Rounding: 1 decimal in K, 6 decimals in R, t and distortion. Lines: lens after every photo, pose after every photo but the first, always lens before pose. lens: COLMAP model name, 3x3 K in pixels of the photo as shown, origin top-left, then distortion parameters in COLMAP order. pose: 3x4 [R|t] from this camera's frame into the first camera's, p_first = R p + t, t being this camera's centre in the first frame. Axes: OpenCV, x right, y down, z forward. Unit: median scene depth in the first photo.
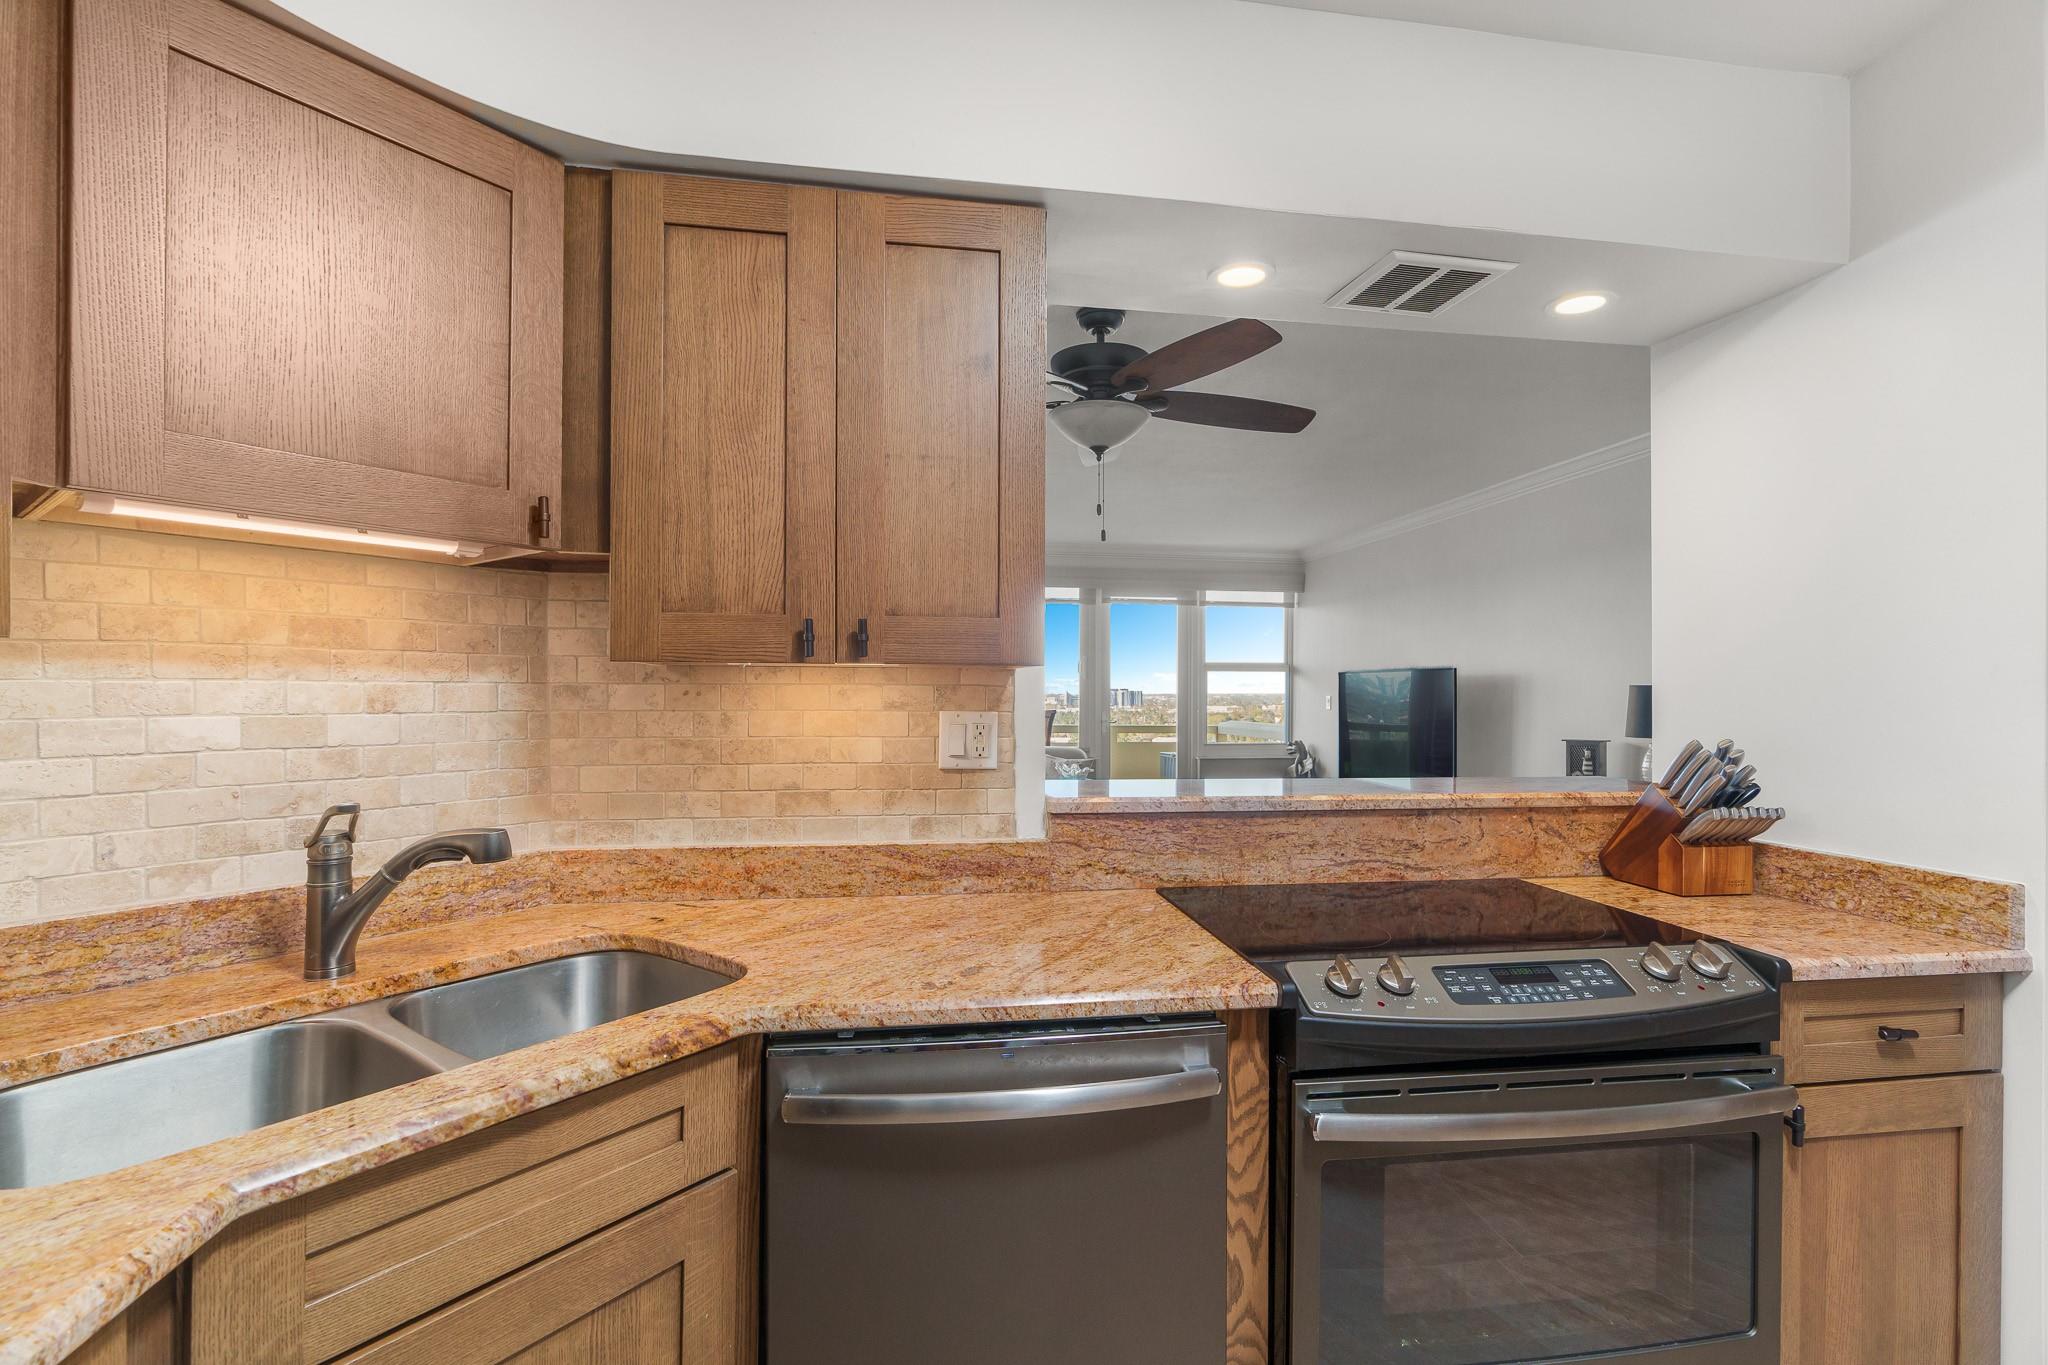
lens RADIAL K [[926.7, 0, 1022.9], [0, 926.7, 691.3], [0, 0, 1]] dist [-0.005886, 0.000430]
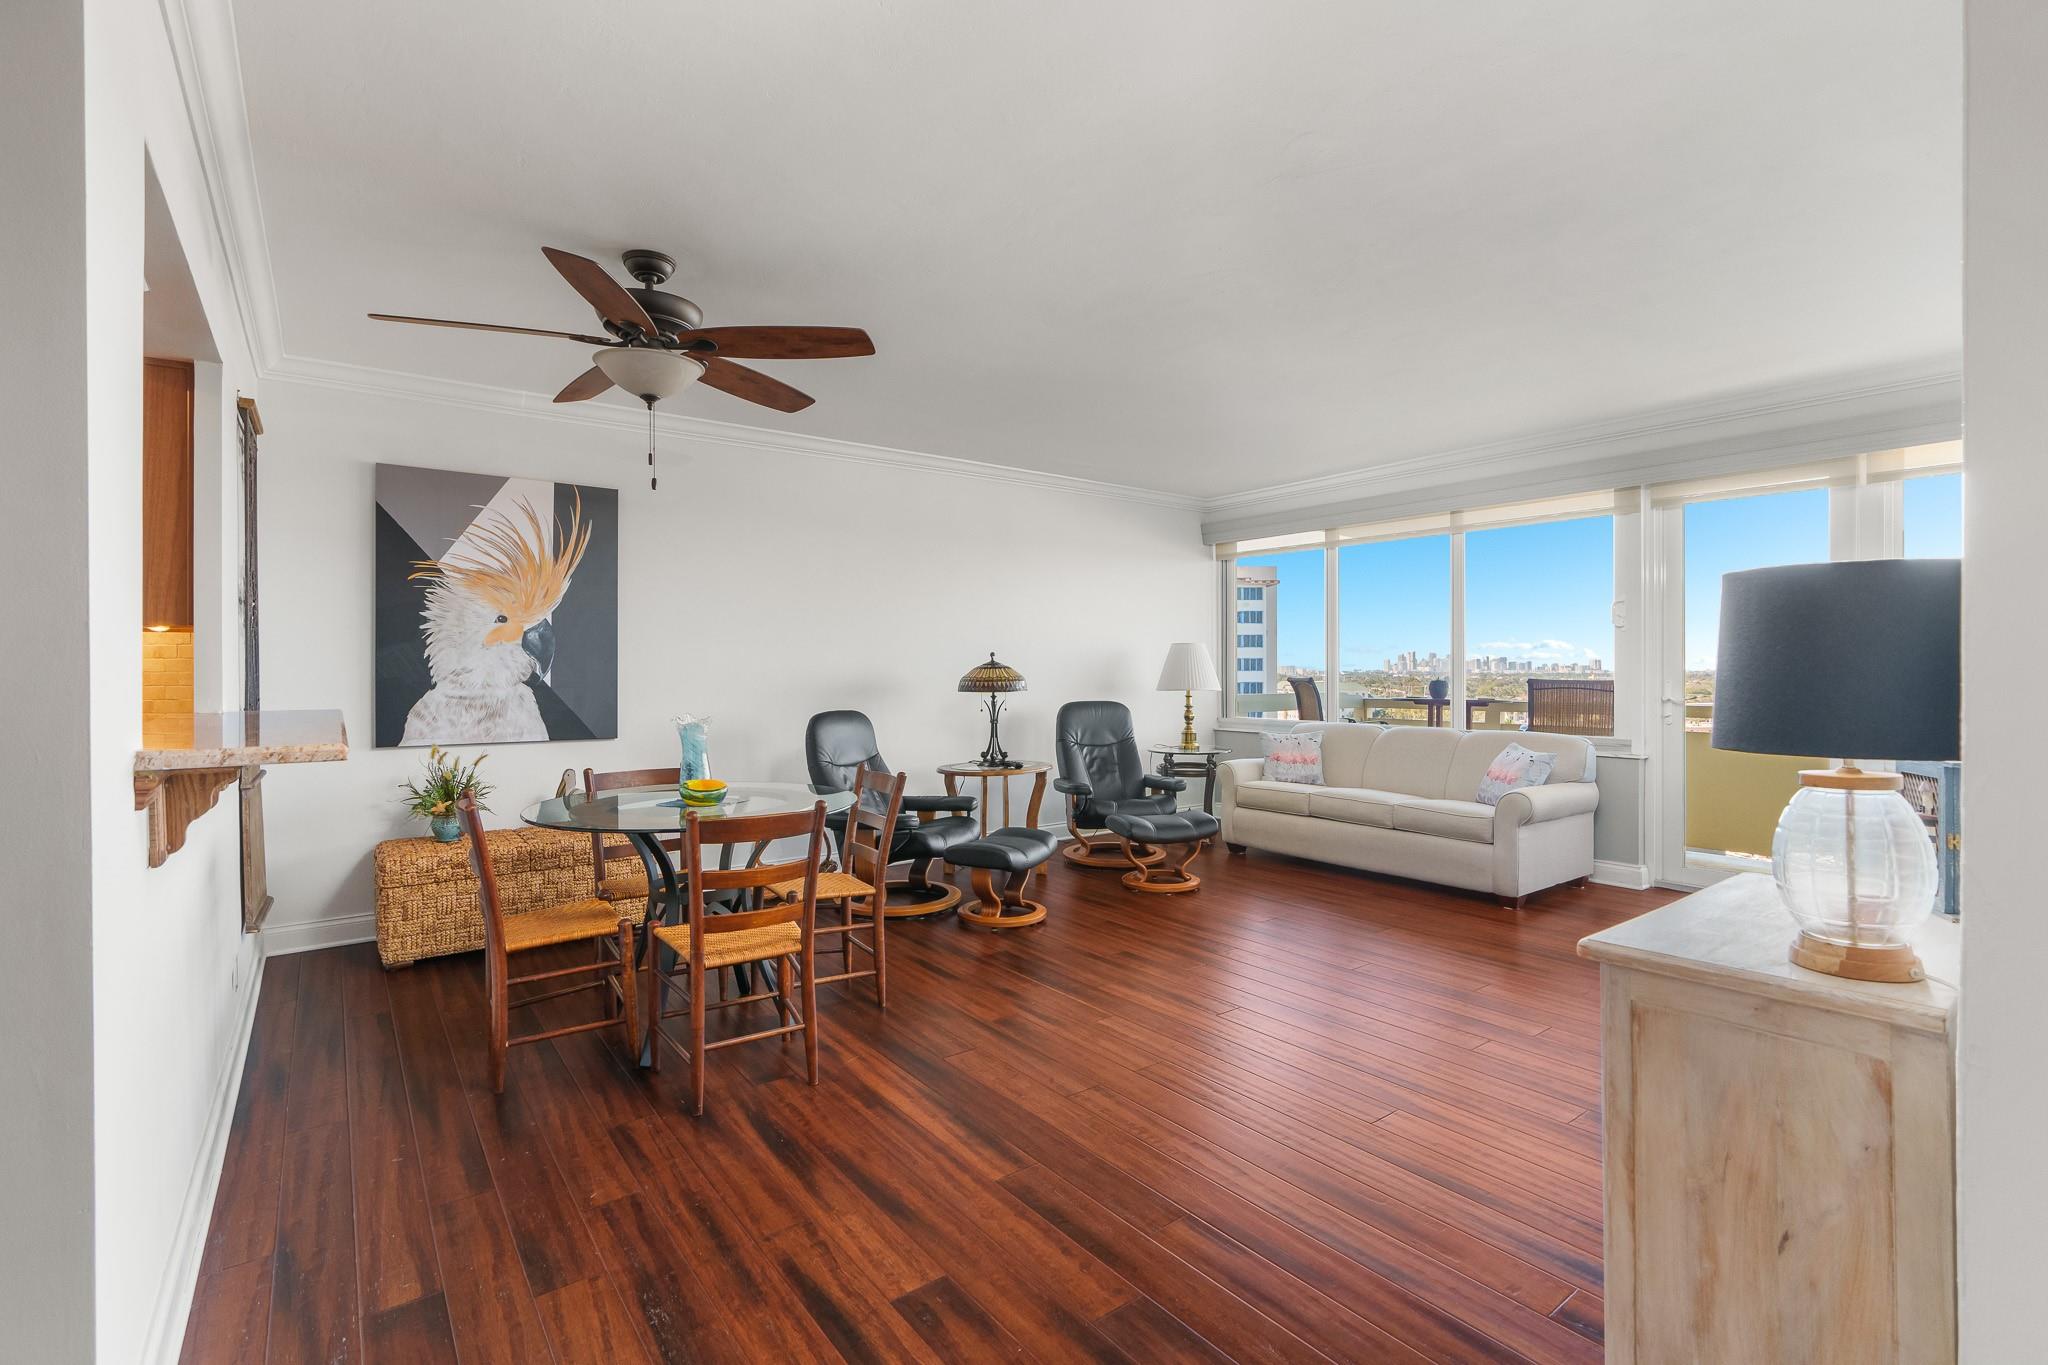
lens RADIAL K [[926.7, 0, 1022.9], [0, 926.7, 691.3], [0, 0, 1]] dist [-0.005886, 0.000430]
pose [[0.466691, 0.022584, -0.884132, 1.890573], [0.001930, 0.999646, 0.026553, 0.037546], [0.884418, -0.014099, 0.466482, 1.501568]]
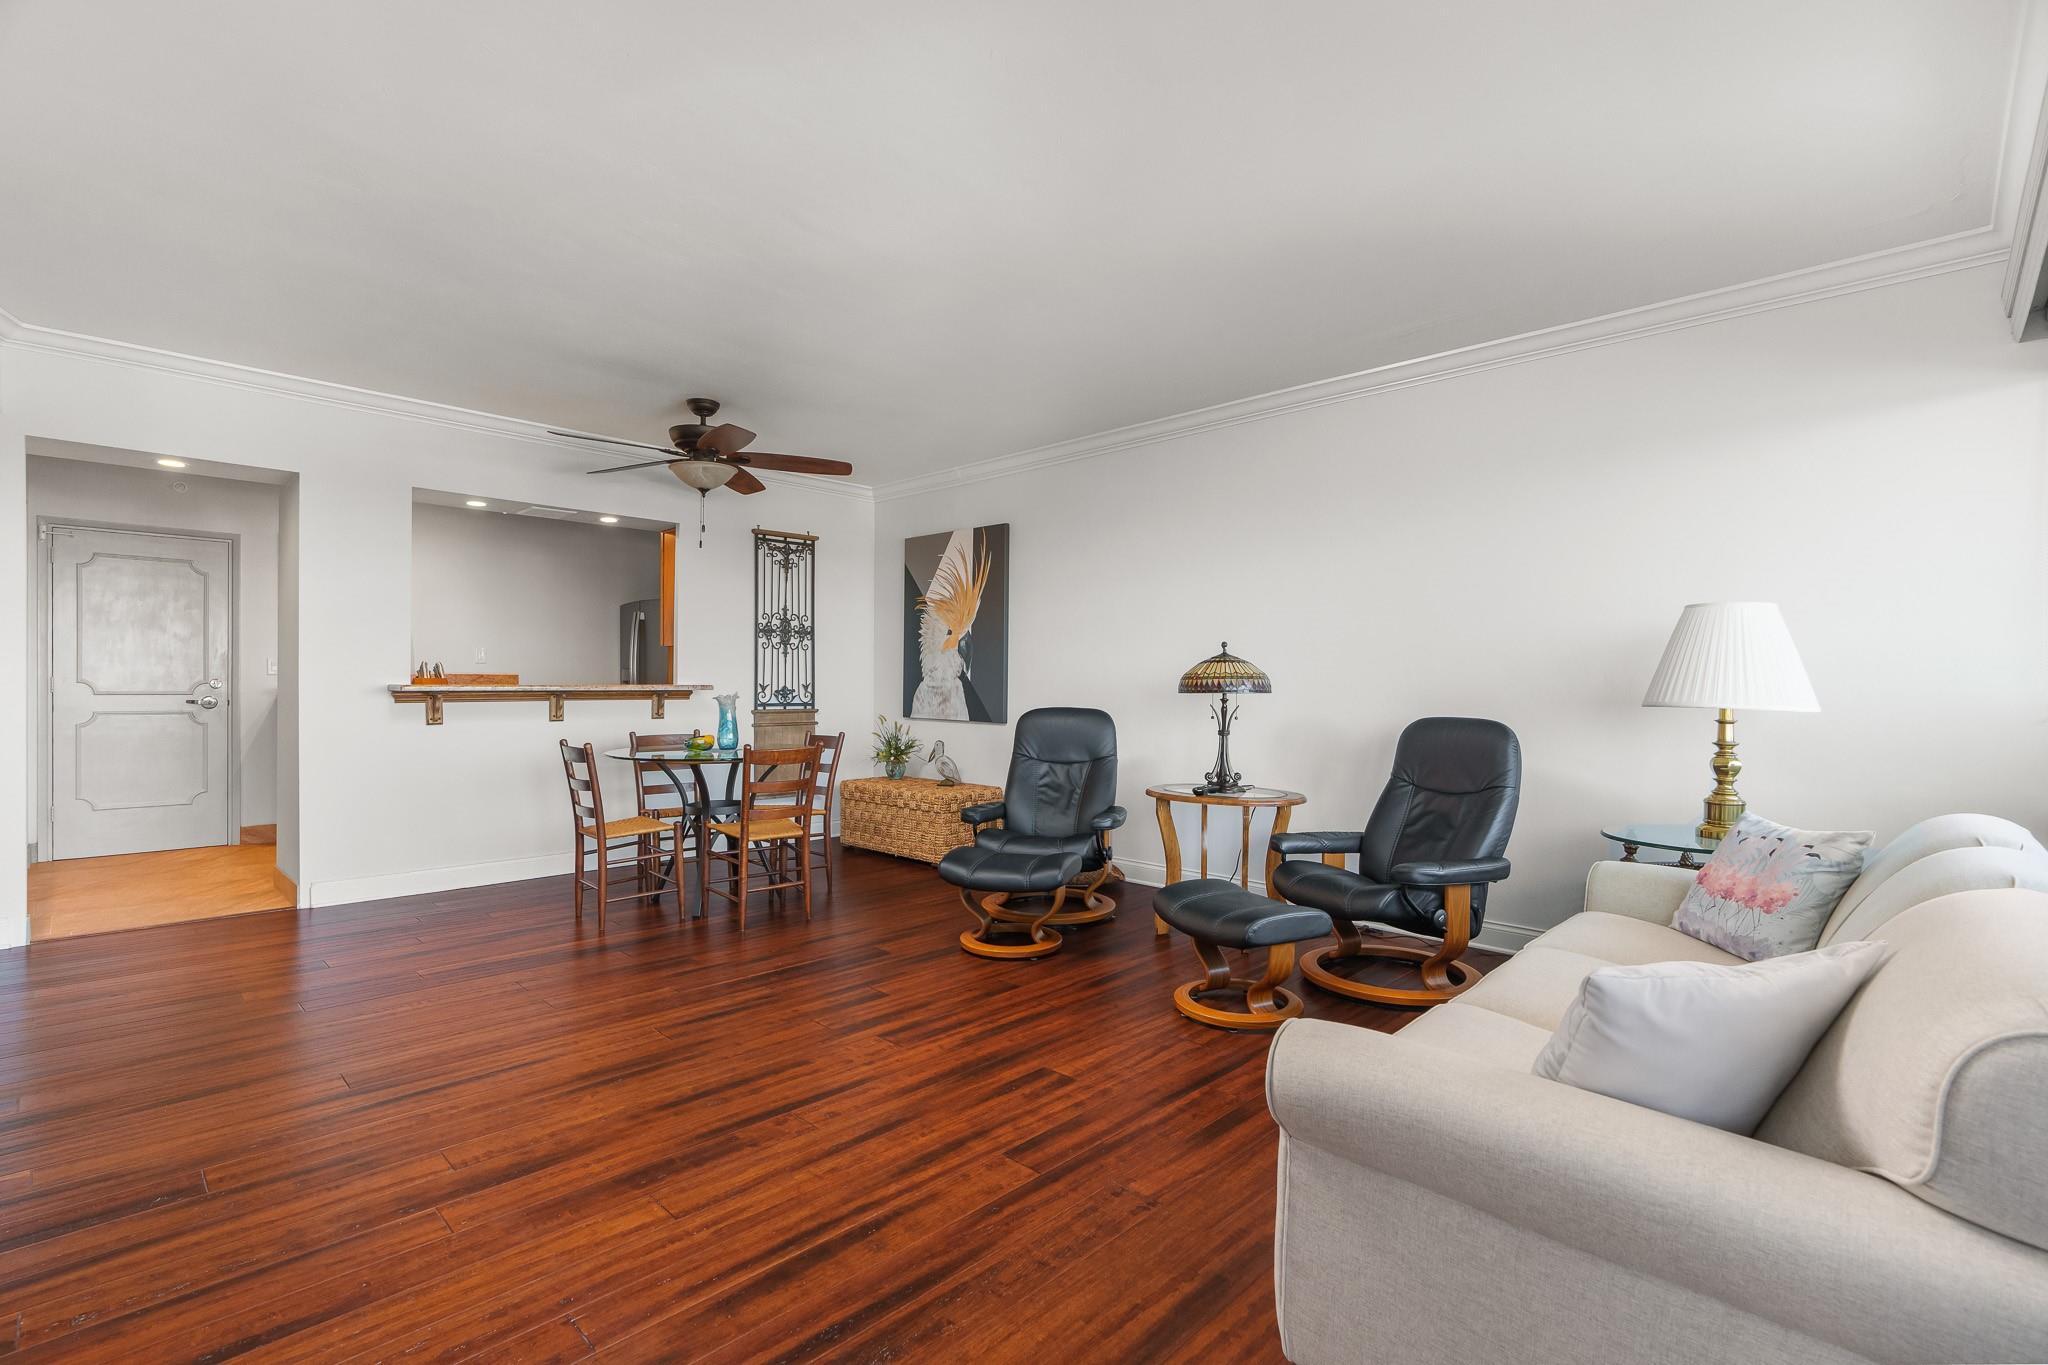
lens RADIAL K [[926.7, 0, 1022.9], [0, 926.7, 691.3], [0, 0, 1]] dist [-0.005886, 0.000430]
pose [[-0.796557, -0.010158, -0.604479, 0.947023], [-0.014959, 0.999884, 0.002910, 0.115021], [0.604379, 0.011360, -0.796616, 4.357506]]
